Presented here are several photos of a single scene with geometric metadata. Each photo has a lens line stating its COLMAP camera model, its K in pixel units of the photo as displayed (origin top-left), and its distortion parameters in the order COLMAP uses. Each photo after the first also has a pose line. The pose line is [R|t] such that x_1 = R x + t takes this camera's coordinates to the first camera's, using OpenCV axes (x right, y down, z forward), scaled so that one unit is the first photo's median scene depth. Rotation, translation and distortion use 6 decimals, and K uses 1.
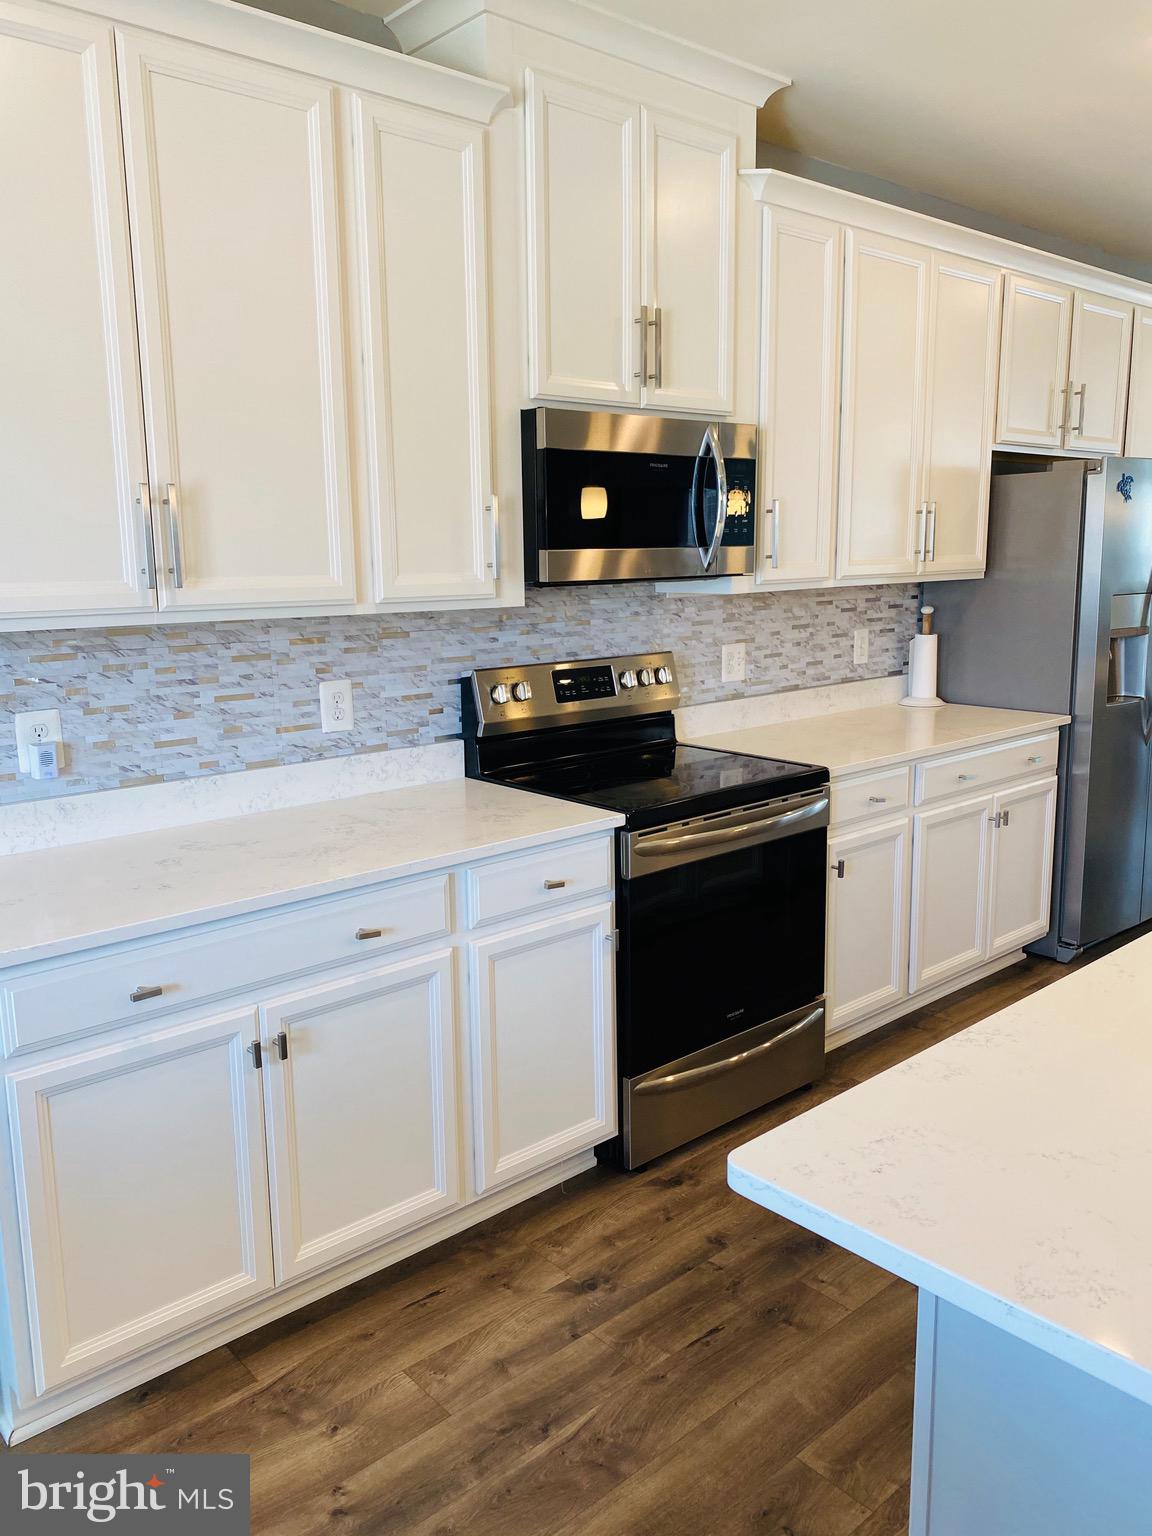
lens RADIAL K [[1181.9, 0, 576.0], [0, 1181.9, 768.0], [0, 0, 1]] dist [0.051098, -0.008012]
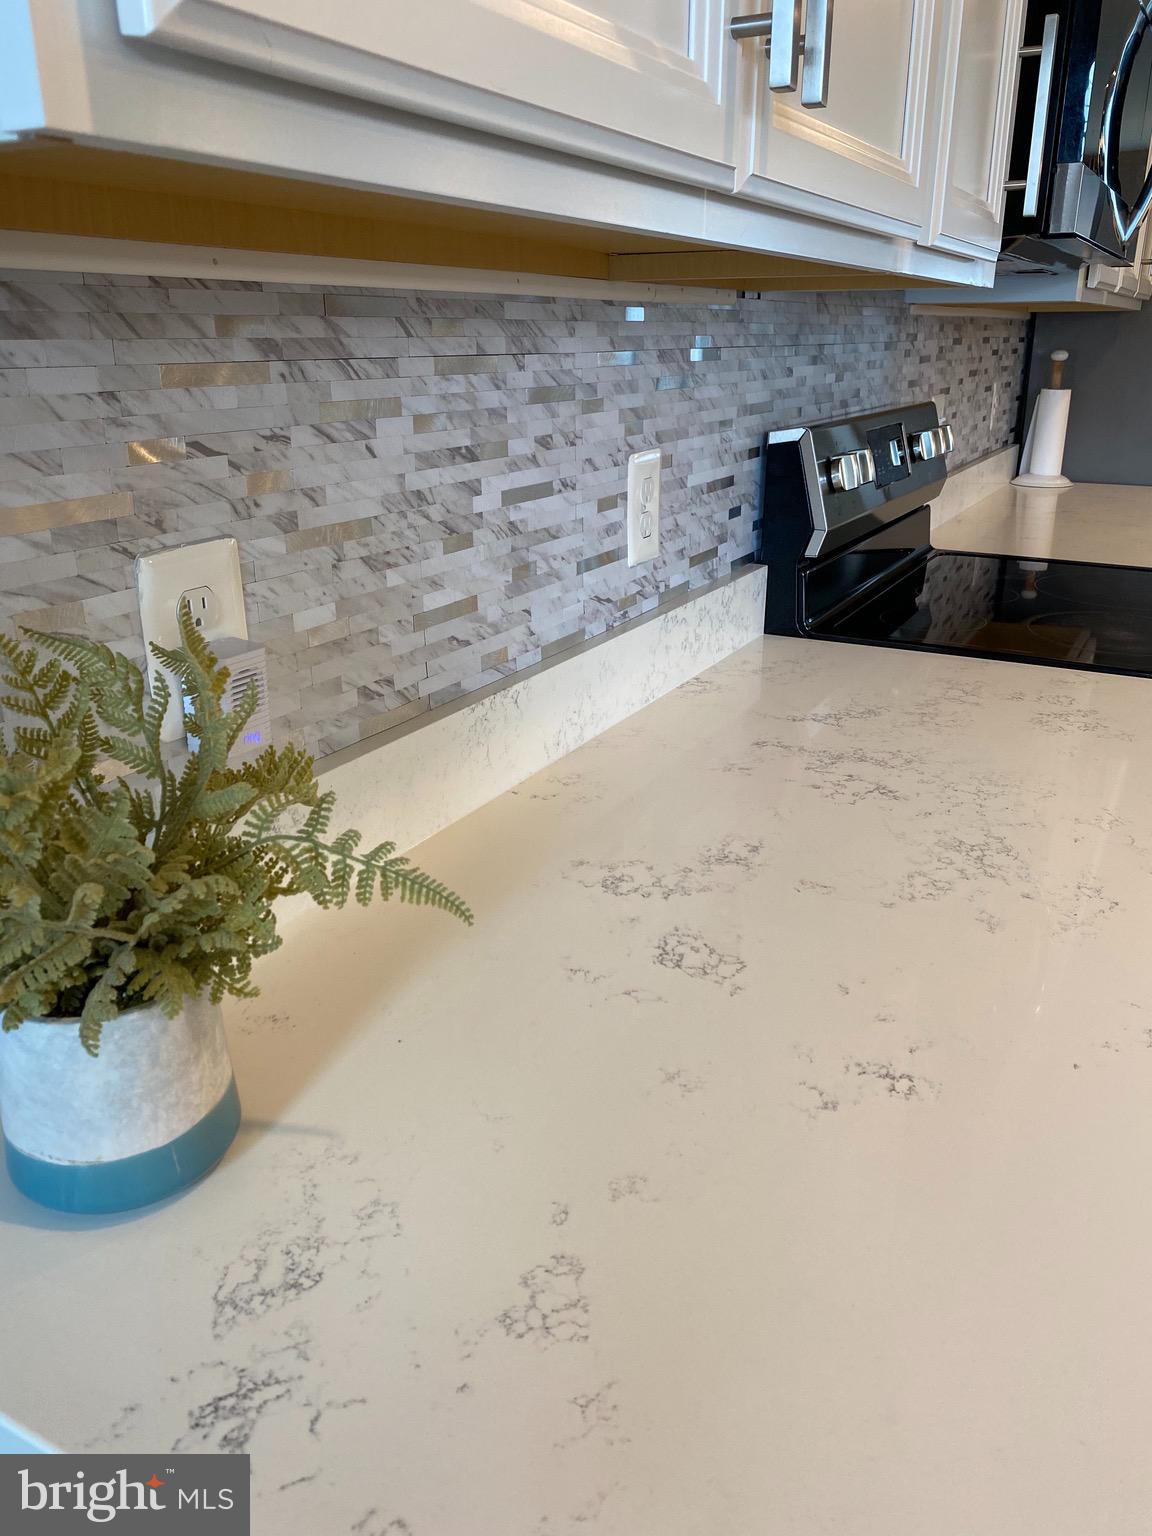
lens RADIAL K [[1181.9, 0, 576.0], [0, 1181.9, 768.0], [0, 0, 1]] dist [0.051098, -0.008012]
pose [[0.939815, -0.106451, 0.324678, -0.358206], [0.052507, 0.983938, 0.170611, -0.029455], [-0.337625, -0.143295, 0.930310, 0.507735]]
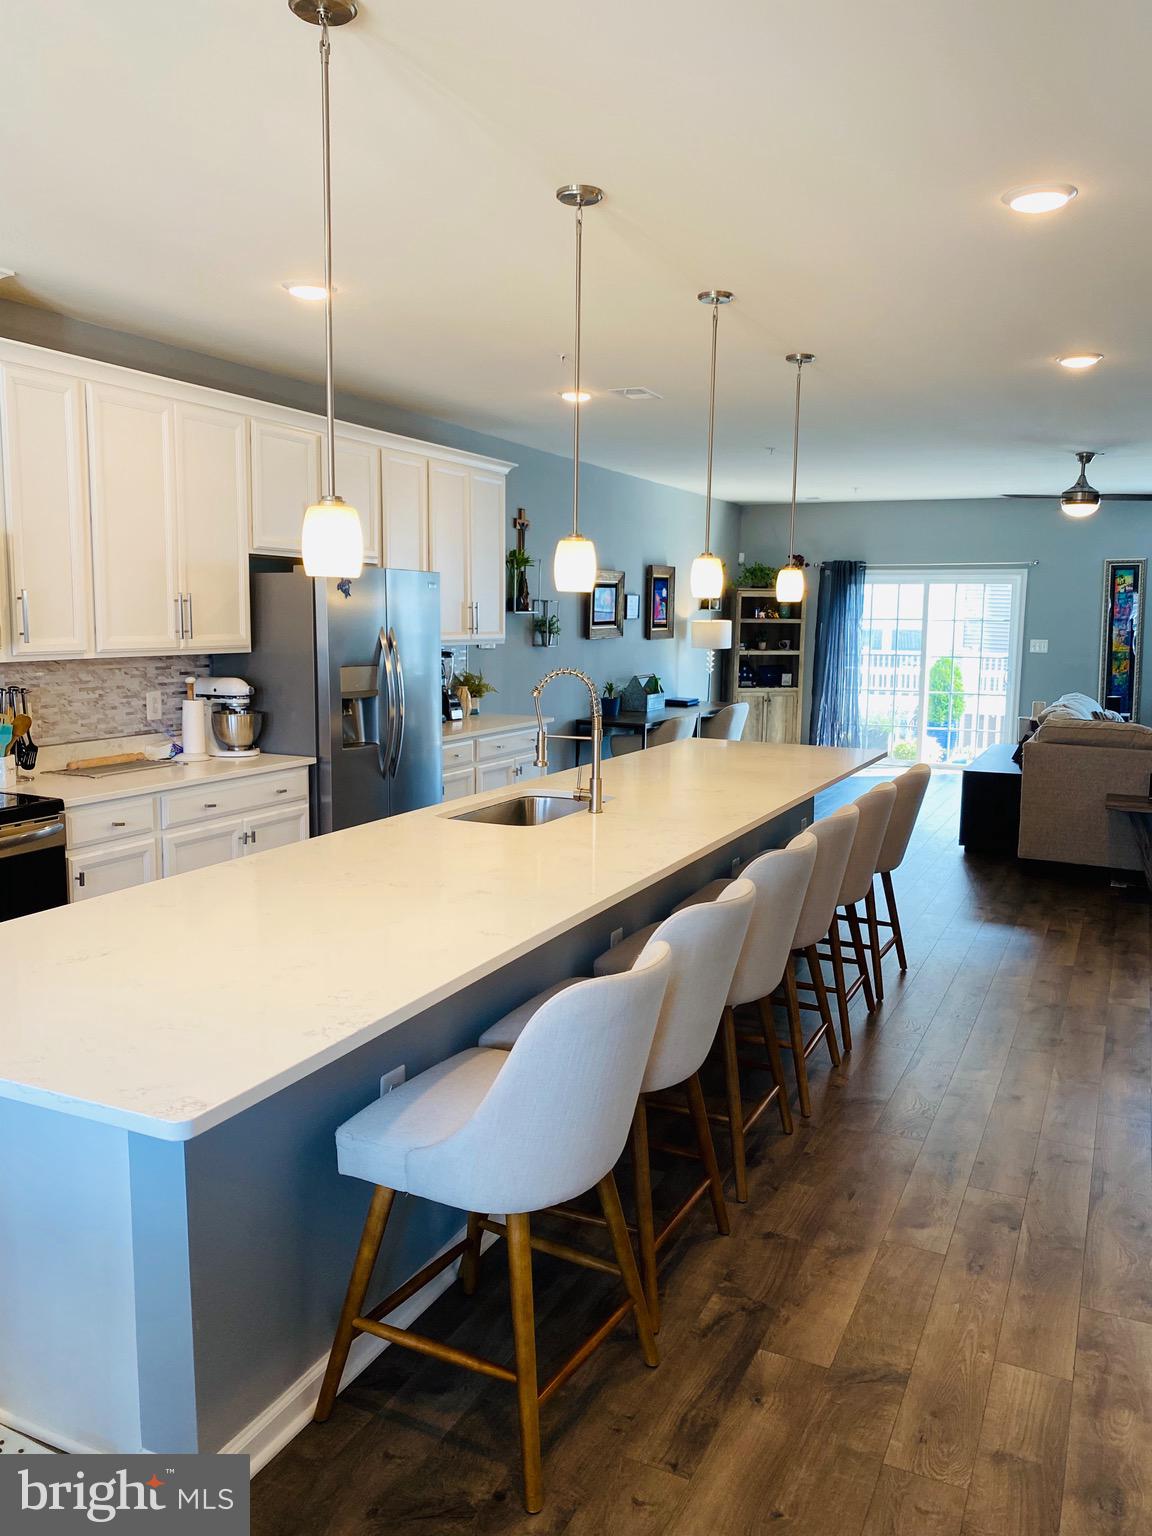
lens RADIAL K [[1167.2, 0, 571.4], [0, 1167.2, 758.4], [0, 0, 1]] dist [0.054897, -0.112699]
pose [[0.923274, -0.023736, 0.383408, 0.235340], [0.046268, 0.997694, -0.049651, 0.044293], [-0.381345, 0.063581, 0.922244, -0.383578]]
